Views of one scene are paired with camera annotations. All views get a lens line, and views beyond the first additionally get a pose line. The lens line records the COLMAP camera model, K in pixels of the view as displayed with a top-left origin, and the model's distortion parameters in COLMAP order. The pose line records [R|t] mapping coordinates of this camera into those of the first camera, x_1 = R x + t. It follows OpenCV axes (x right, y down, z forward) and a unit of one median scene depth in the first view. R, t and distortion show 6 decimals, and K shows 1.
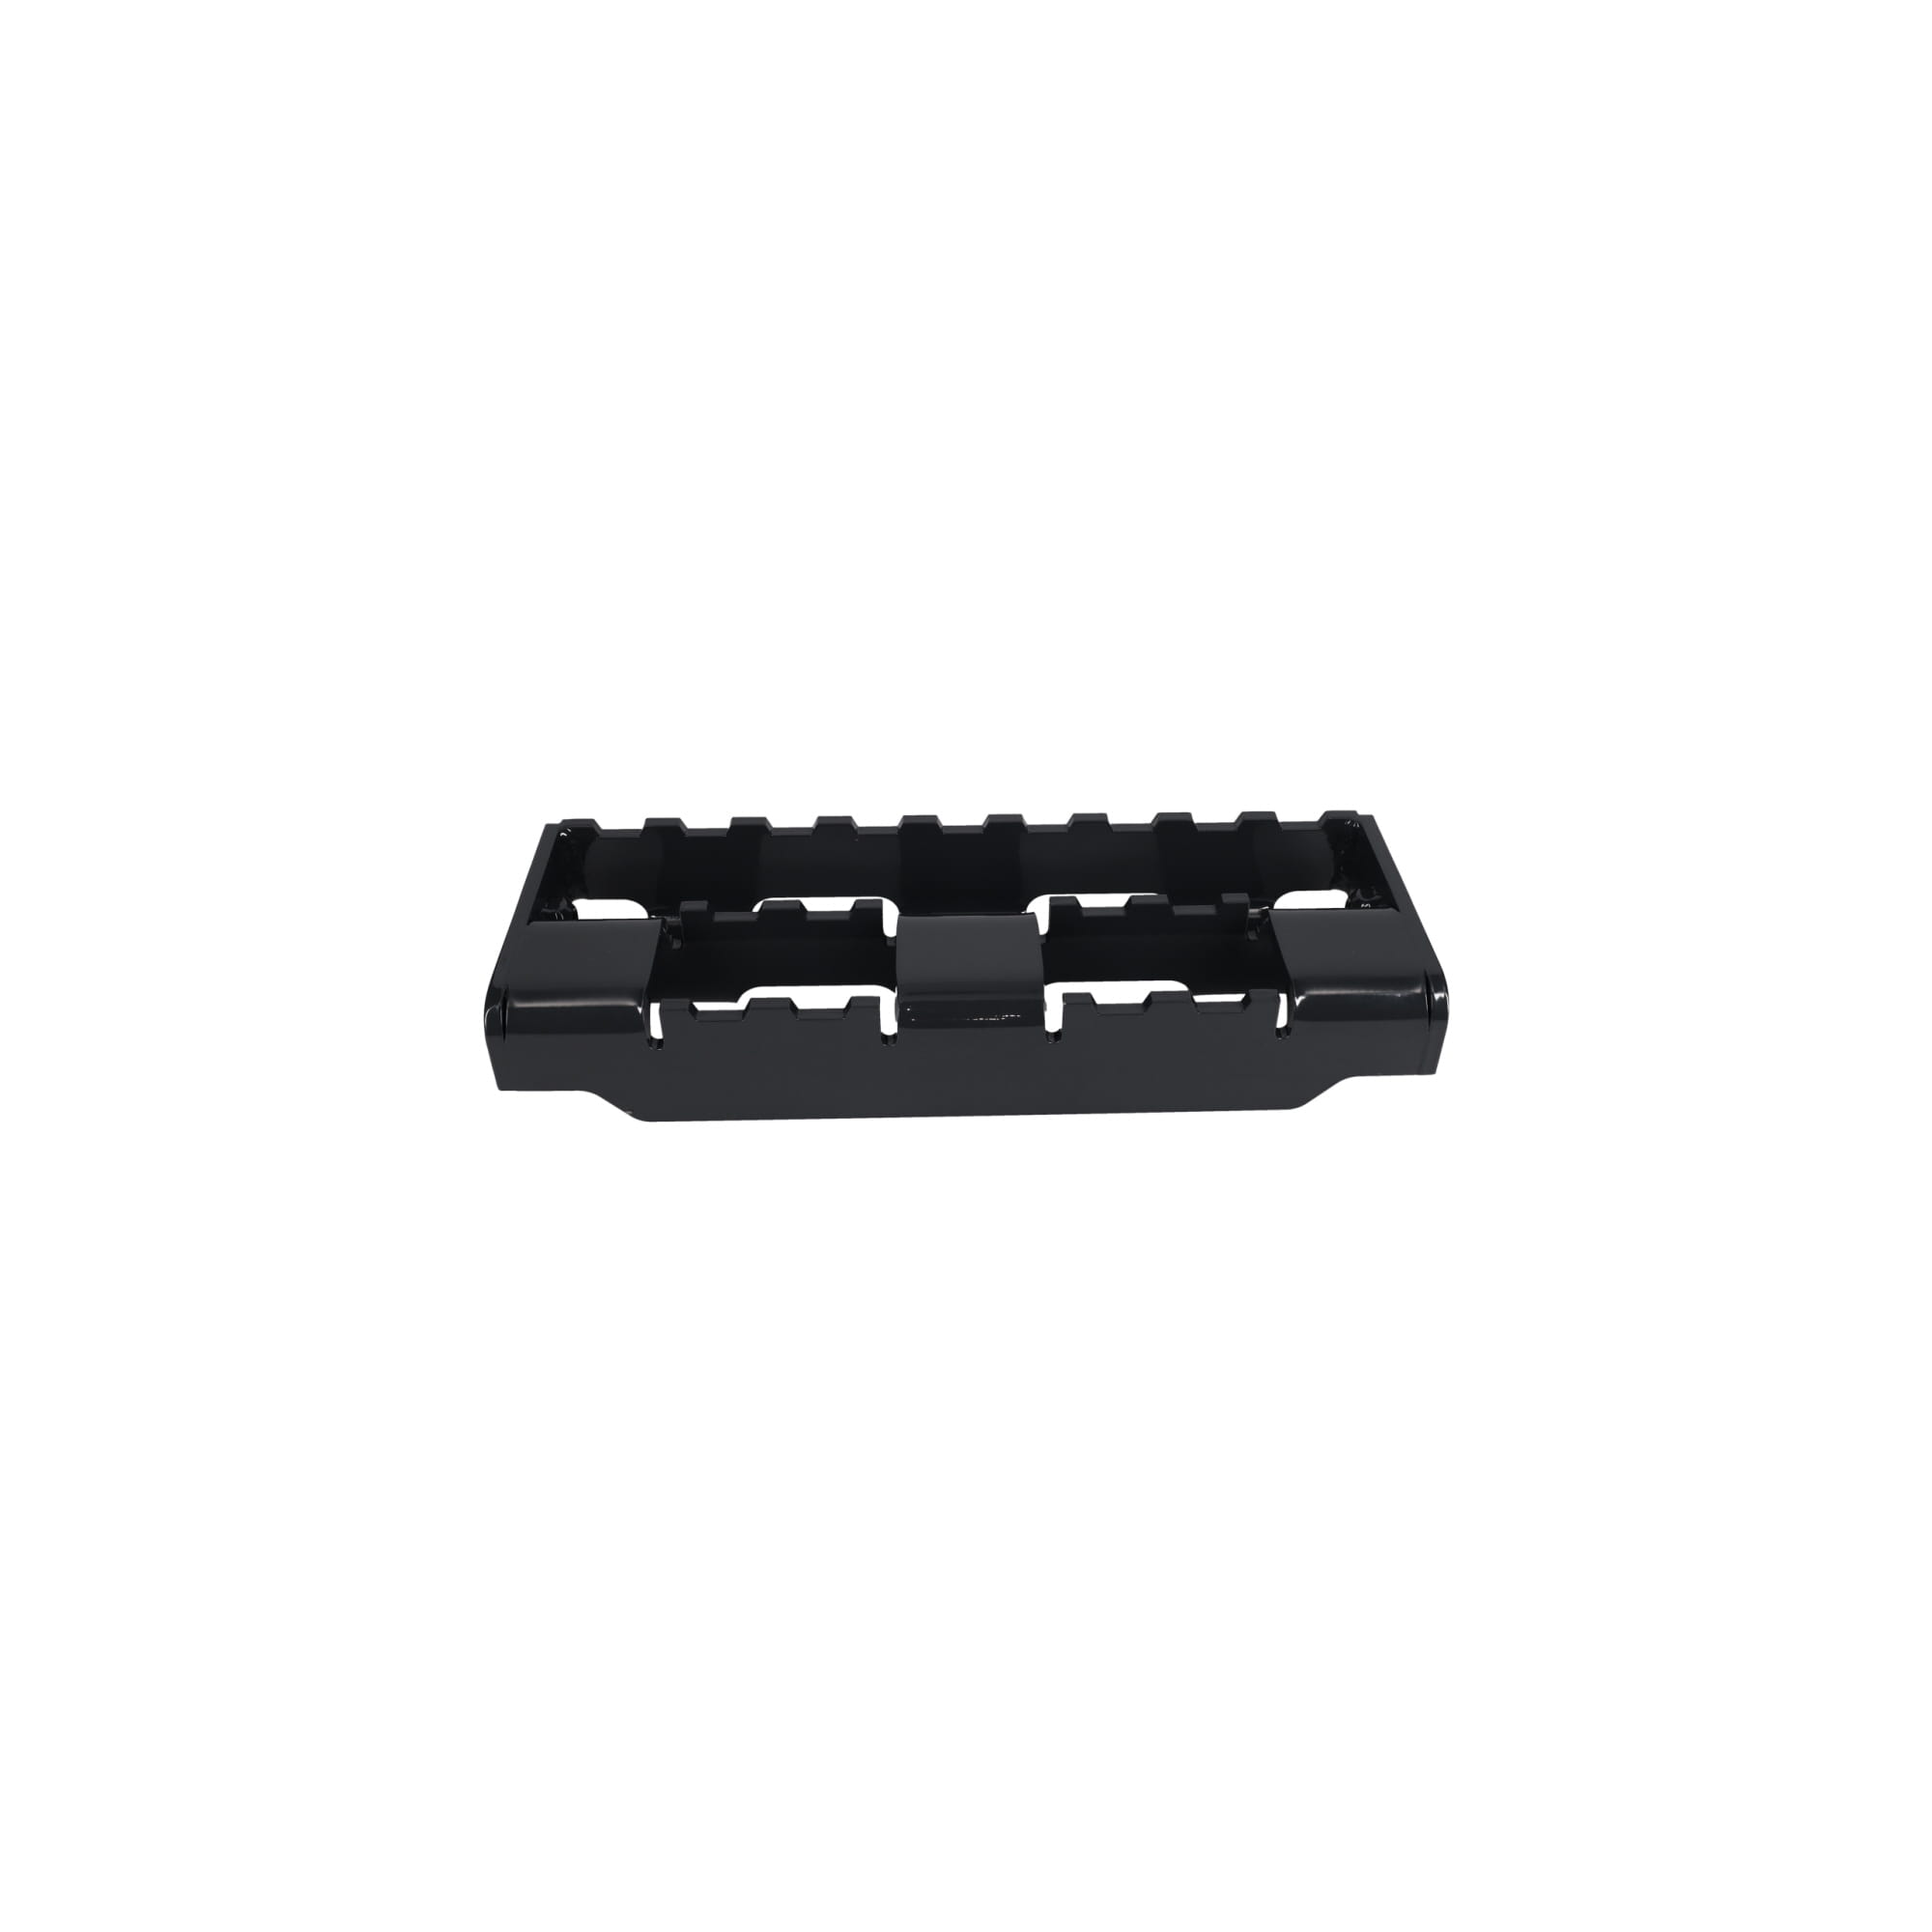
lens RADIAL K [[1654.5, 0, 966.0], [0, 1654.5, 966.0], [0, 0, 1]] dist [-0.006074, -0.000660]
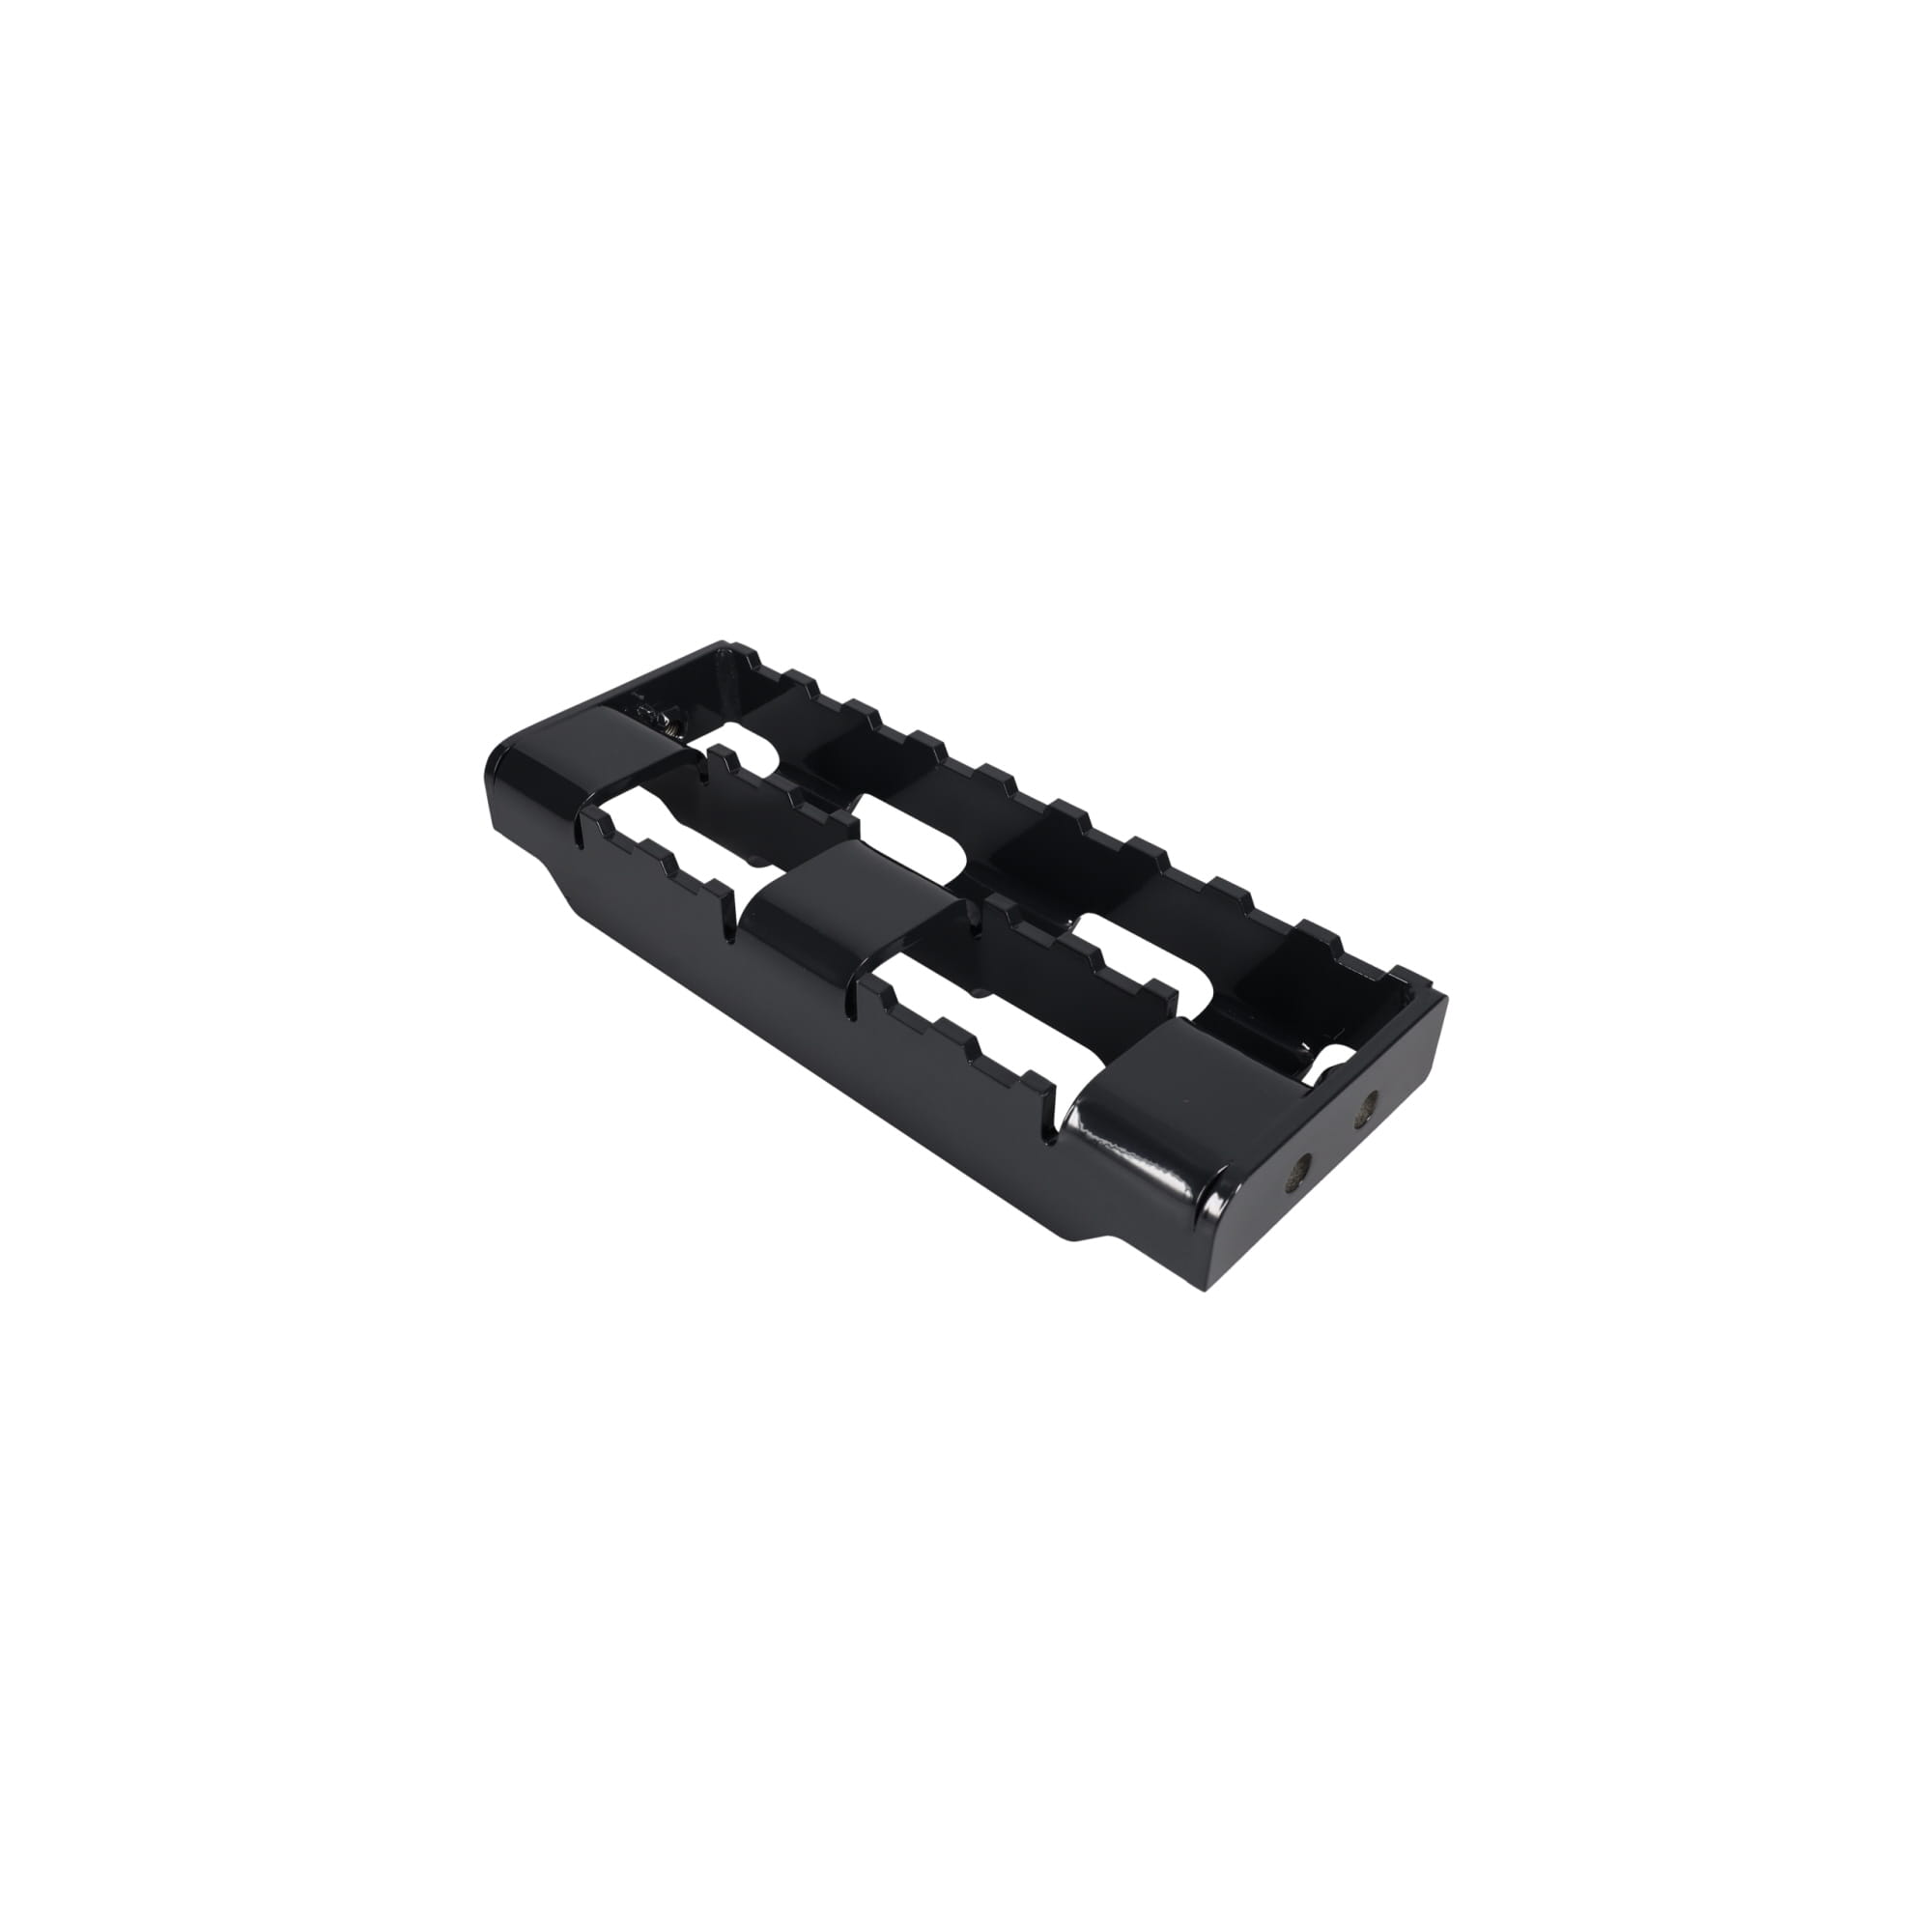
lens RADIAL K [[1654.5, 0, 966.0], [0, 1654.5, 966.0], [0, 0, 1]] dist [-0.006074, -0.000660]
pose [[0.699954, 0.425561, -0.573553, 0.472050], [-0.491324, 0.869775, 0.045746, -0.031538], [0.518329, 0.249780, 0.817890, 0.298478]]
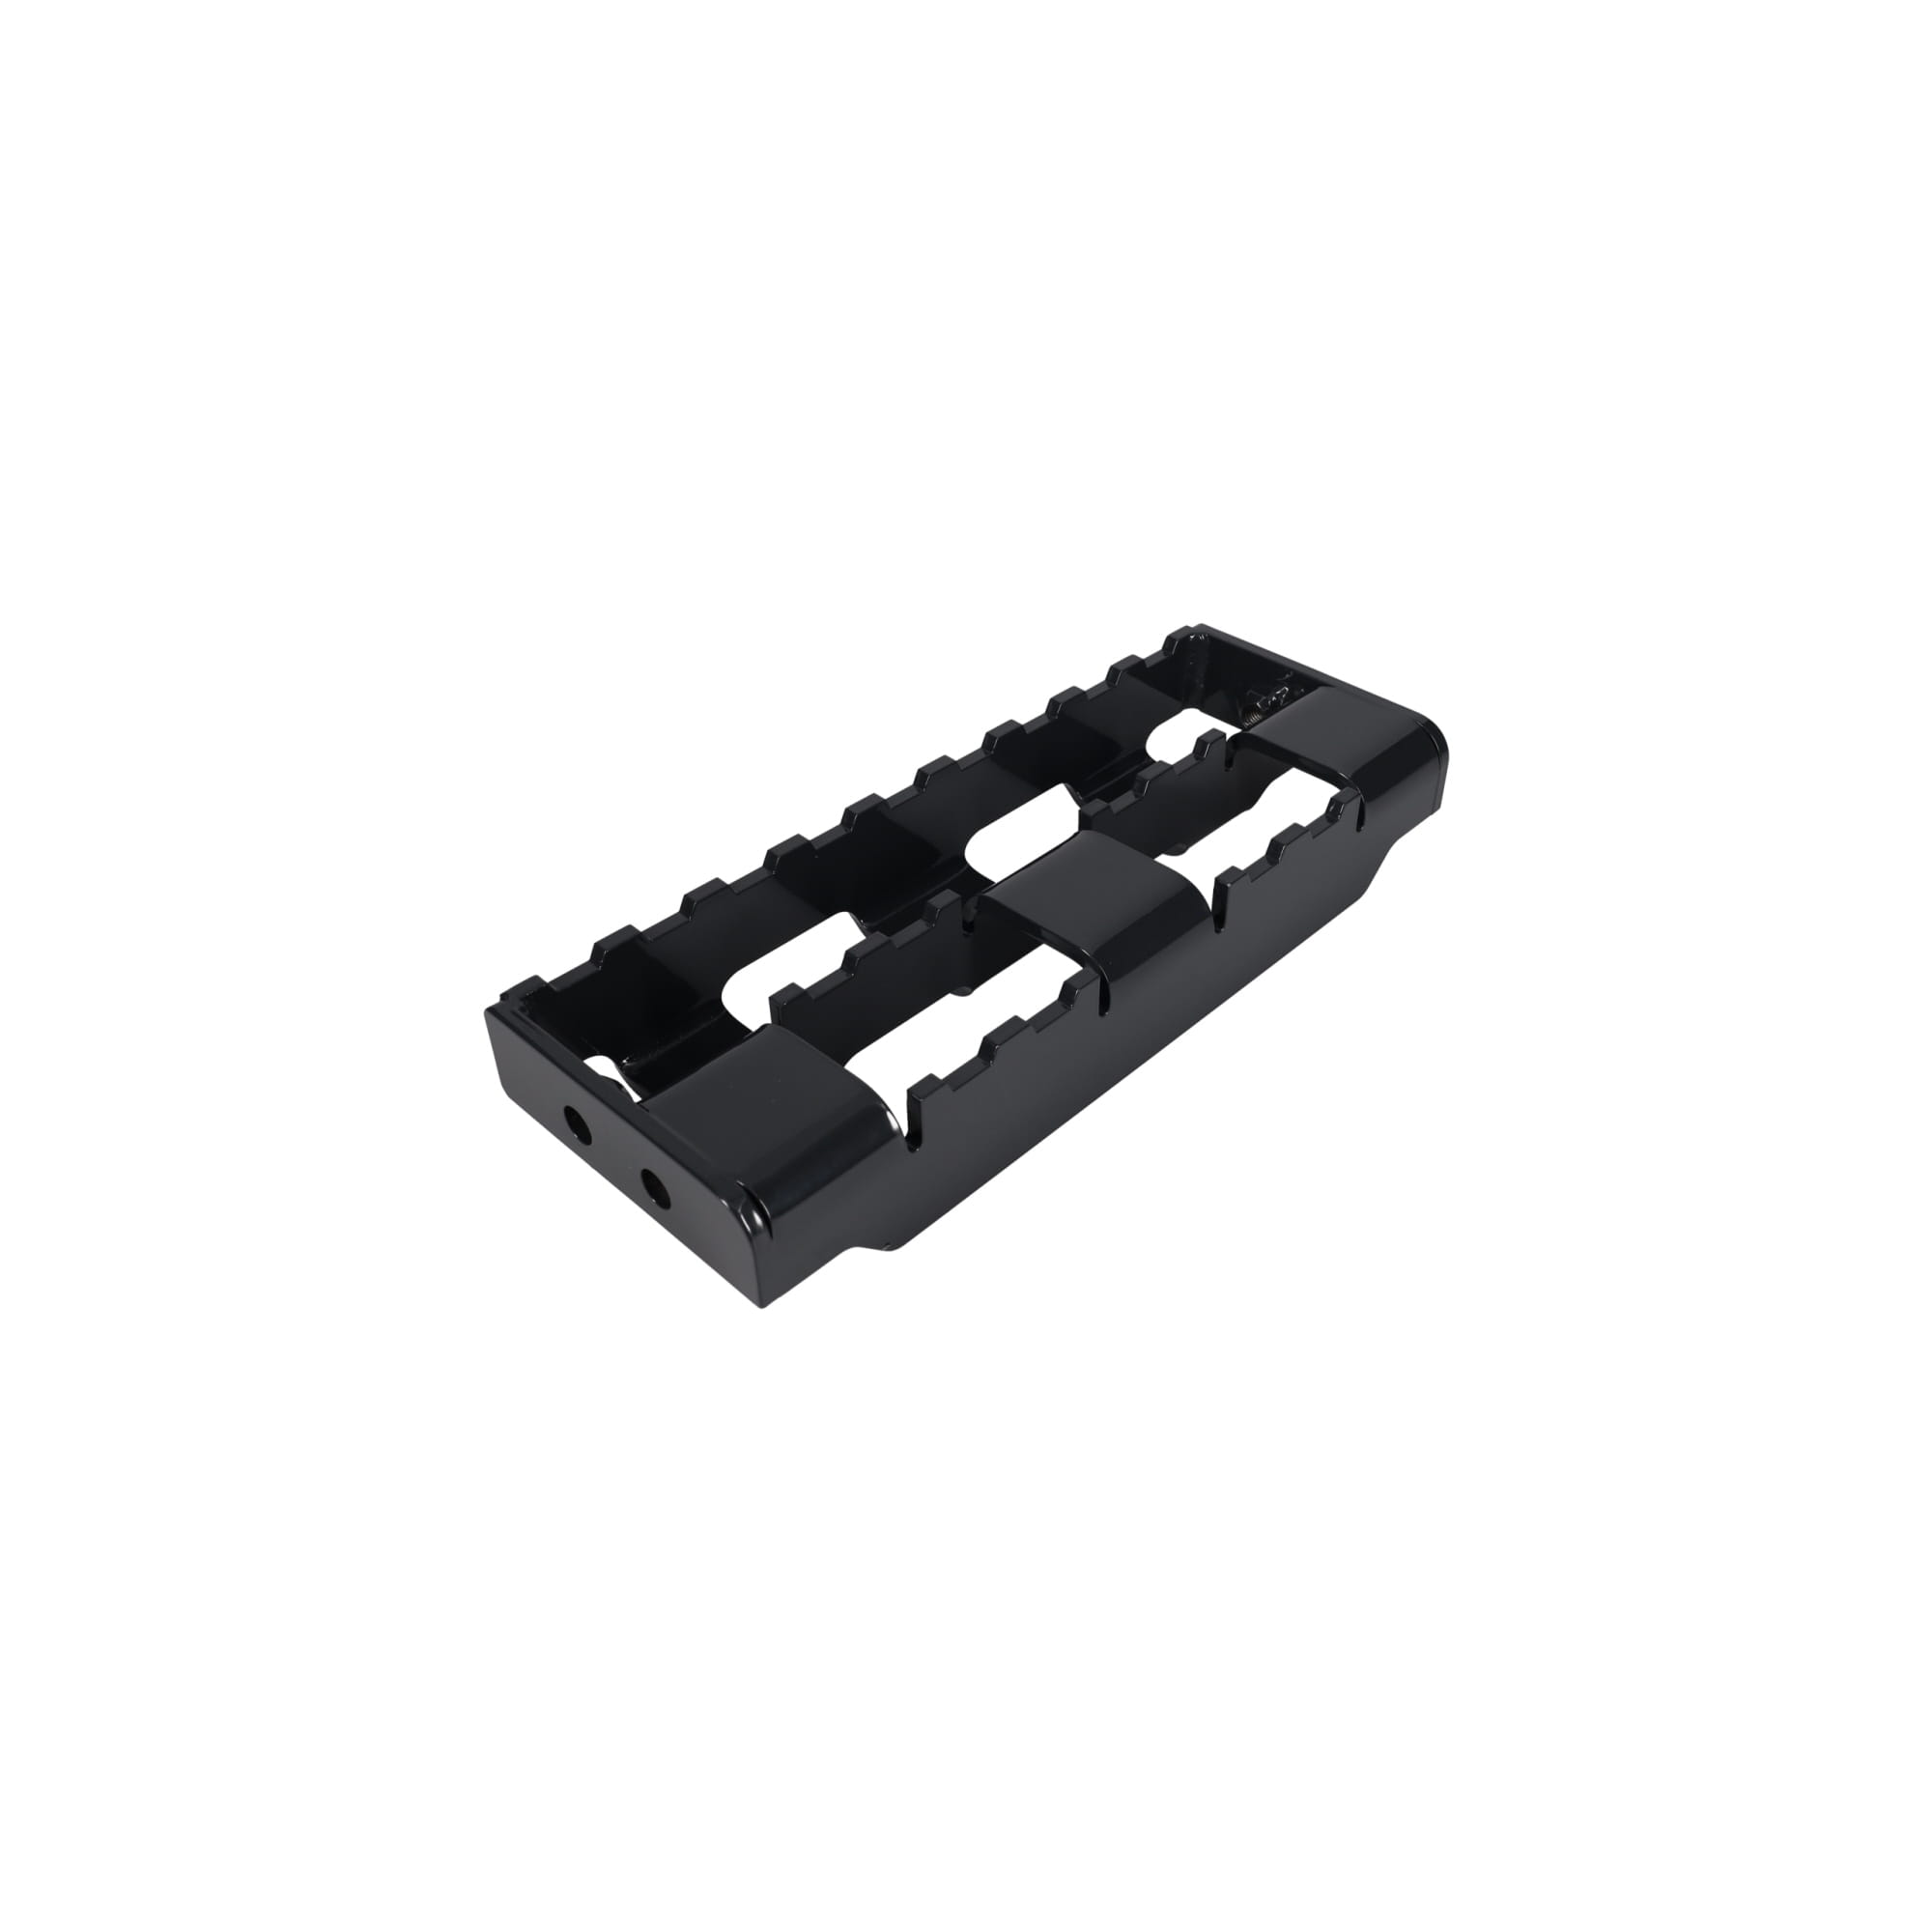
lens RADIAL K [[1654.5, 0, 966.0], [0, 1654.5, 966.0], [0, 0, 1]] dist [-0.006074, -0.000660]
pose [[0.730162, -0.447394, 0.516432, -0.415775], [0.504573, 0.862700, 0.033976, -0.021806], [-0.460727, 0.235770, 0.855654, 0.291593]]
